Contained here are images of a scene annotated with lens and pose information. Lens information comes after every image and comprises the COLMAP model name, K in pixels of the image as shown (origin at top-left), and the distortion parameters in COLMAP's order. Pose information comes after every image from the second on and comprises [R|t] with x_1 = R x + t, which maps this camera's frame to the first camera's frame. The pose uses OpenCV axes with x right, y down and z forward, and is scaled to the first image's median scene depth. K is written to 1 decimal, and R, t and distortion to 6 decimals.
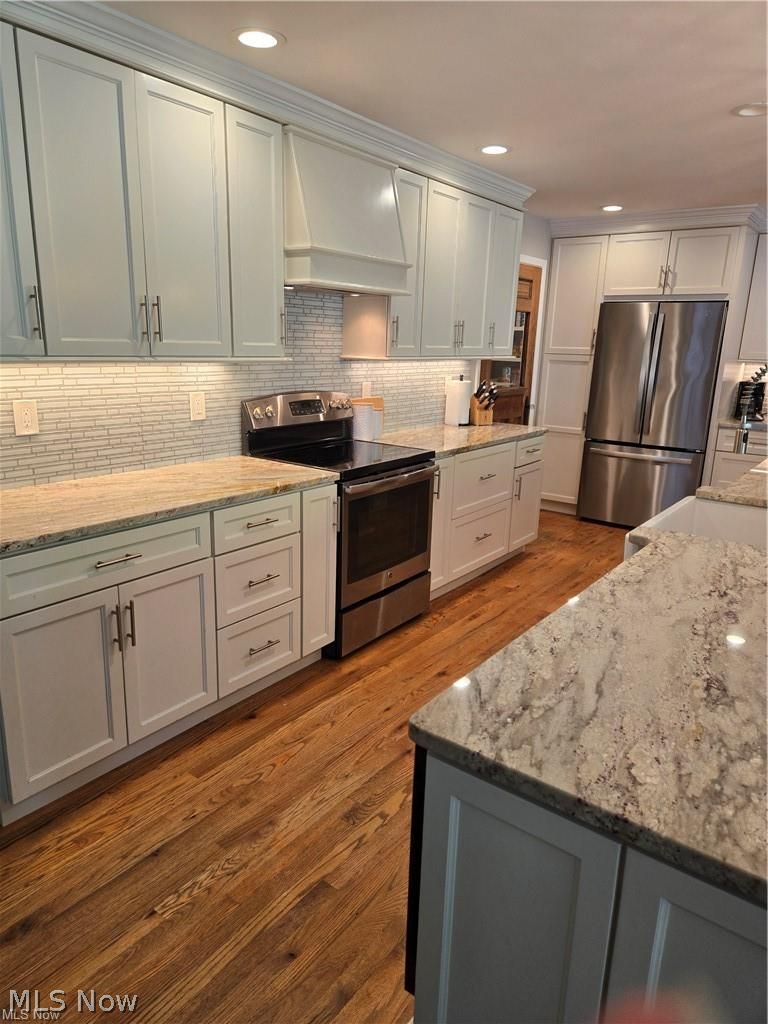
lens RADIAL K [[682.2, 0, 383.0], [0, 682.2, 518.0], [0, 0, 1]] dist [0.057603, 0.001280]
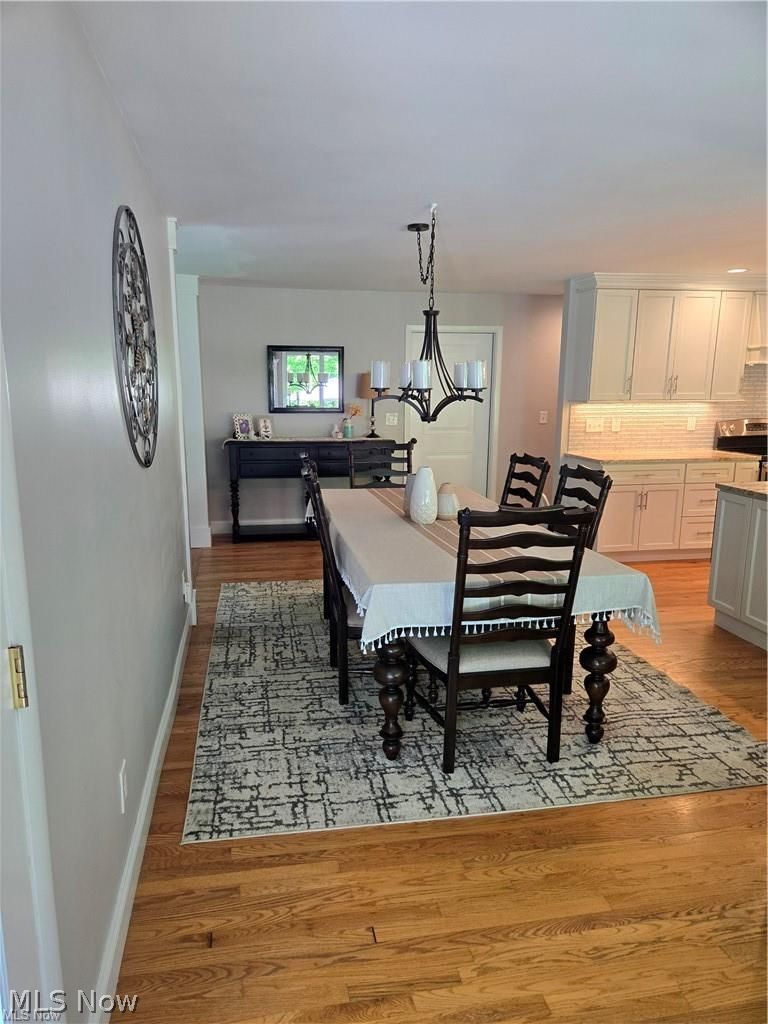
lens RADIAL K [[682.2, 0, 383.0], [0, 682.2, 518.0], [0, 0, 1]] dist [0.057603, 0.001280]
pose [[0.744257, 0.102813, -0.659933, 0.442058], [-0.153508, 0.987961, -0.019205, 0.301342], [0.650013, 0.115598, 0.751079, -1.138440]]
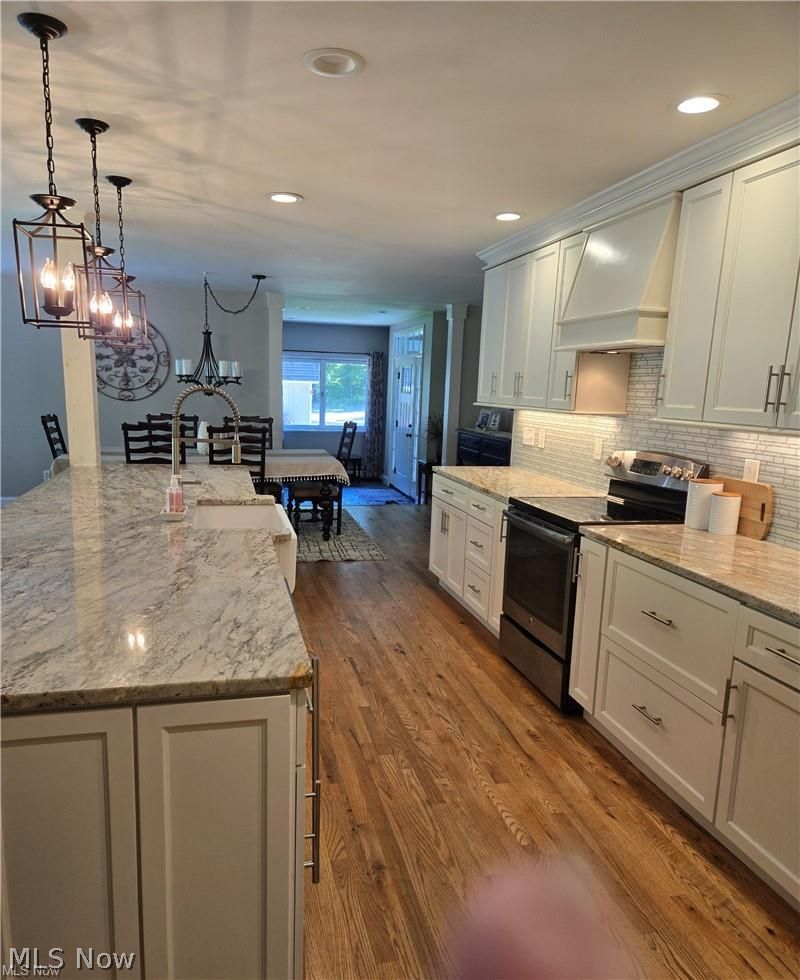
lens RADIAL K [[674.7, 0, 399.9], [0, 674.7, 513.3], [0, 0, 1]] dist [0.001681, 0.000015]
pose [[-0.615296, 0.087955, -0.783374, 0.978400], [-0.260035, 0.915486, 0.307031, -0.345576], [0.744173, 0.392620, -0.540423, 1.454824]]
